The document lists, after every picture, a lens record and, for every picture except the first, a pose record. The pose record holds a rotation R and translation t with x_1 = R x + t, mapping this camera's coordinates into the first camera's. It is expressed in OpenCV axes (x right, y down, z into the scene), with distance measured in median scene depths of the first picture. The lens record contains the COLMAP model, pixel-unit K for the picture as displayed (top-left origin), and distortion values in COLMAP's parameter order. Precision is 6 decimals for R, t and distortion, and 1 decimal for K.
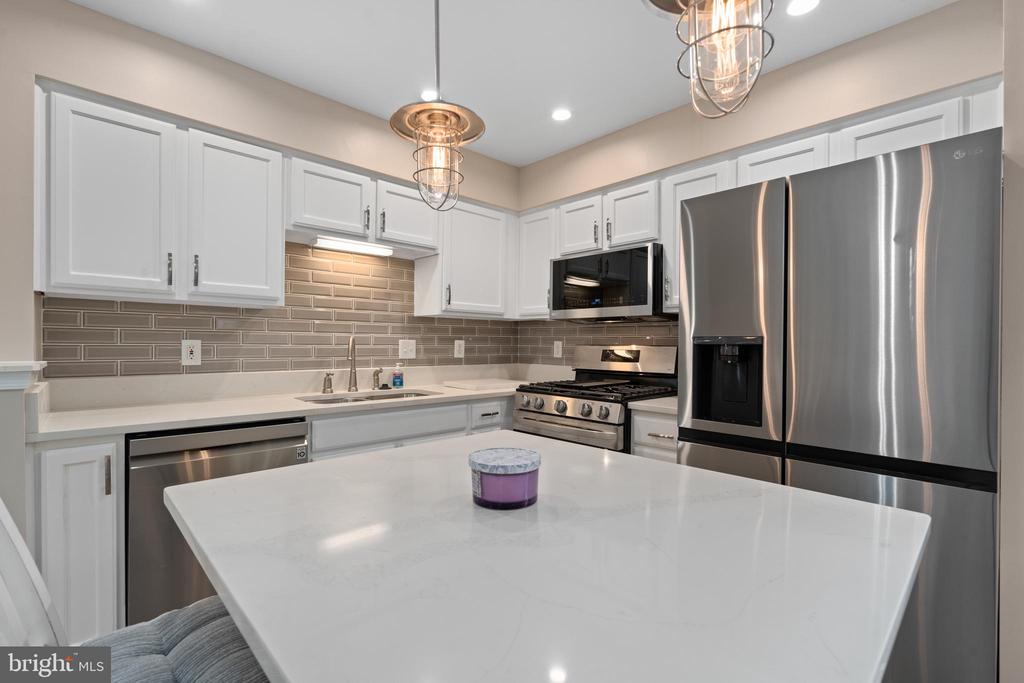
lens RADIAL K [[464.0, 0, 511.0], [0, 464.0, 342.1], [0, 0, 1]] dist [-0.005341, 0.000391]
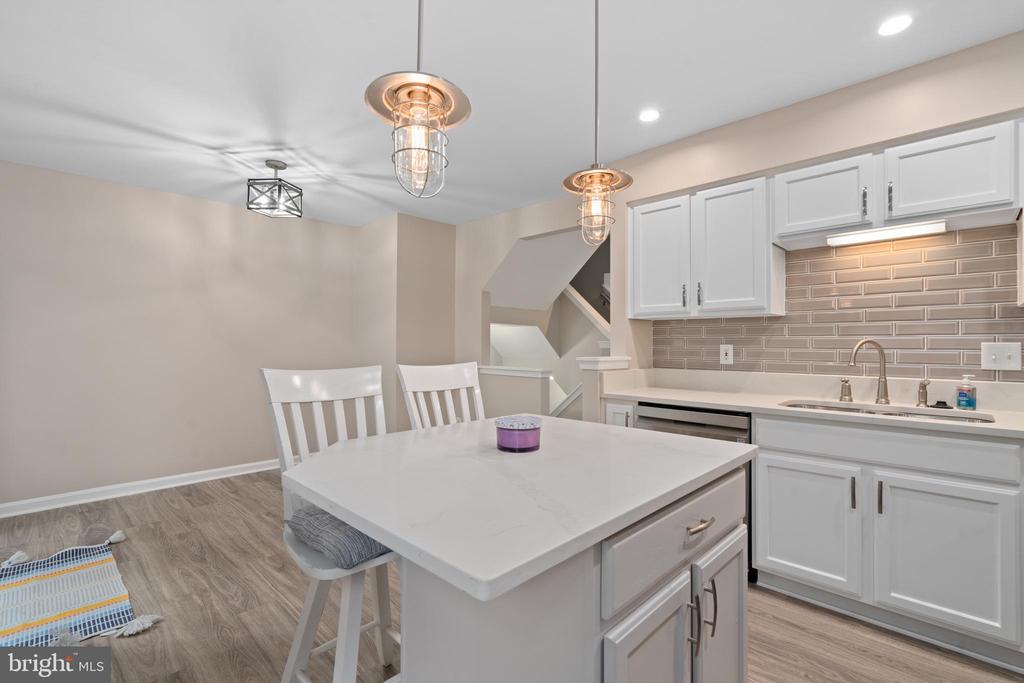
lens RADIAL K [[464.0, 0, 518.4], [0, 464.0, 340.2], [0, 0, 1]] dist [-0.005341, 0.000391]
pose [[0.033720, -0.016052, -0.999302, 0.486139], [0.000679, 0.999871, -0.016038, 0.002745], [0.999431, -0.000138, 0.033727, 0.301678]]
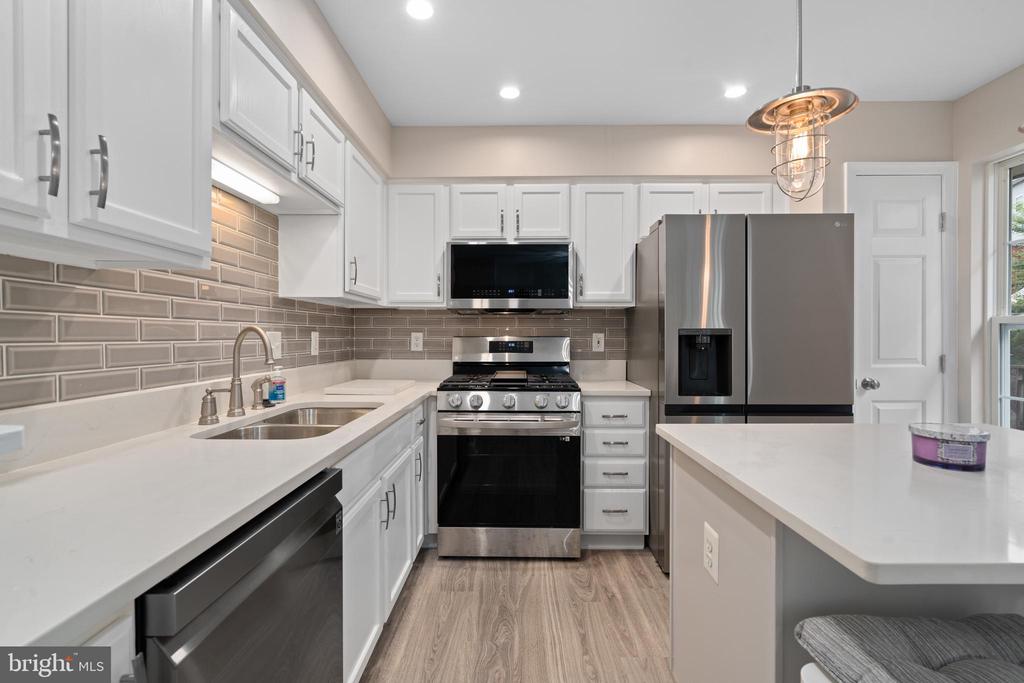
lens RADIAL K [[464.0, 0, 511.9], [0, 464.0, 340.7], [0, 0, 1]] dist [-0.005341, 0.000391]
pose [[0.696613, -0.015846, 0.717272, -0.526541], [0.002953, 0.999811, 0.019220, -0.003794], [-0.717441, -0.011271, 0.696528, 0.310472]]
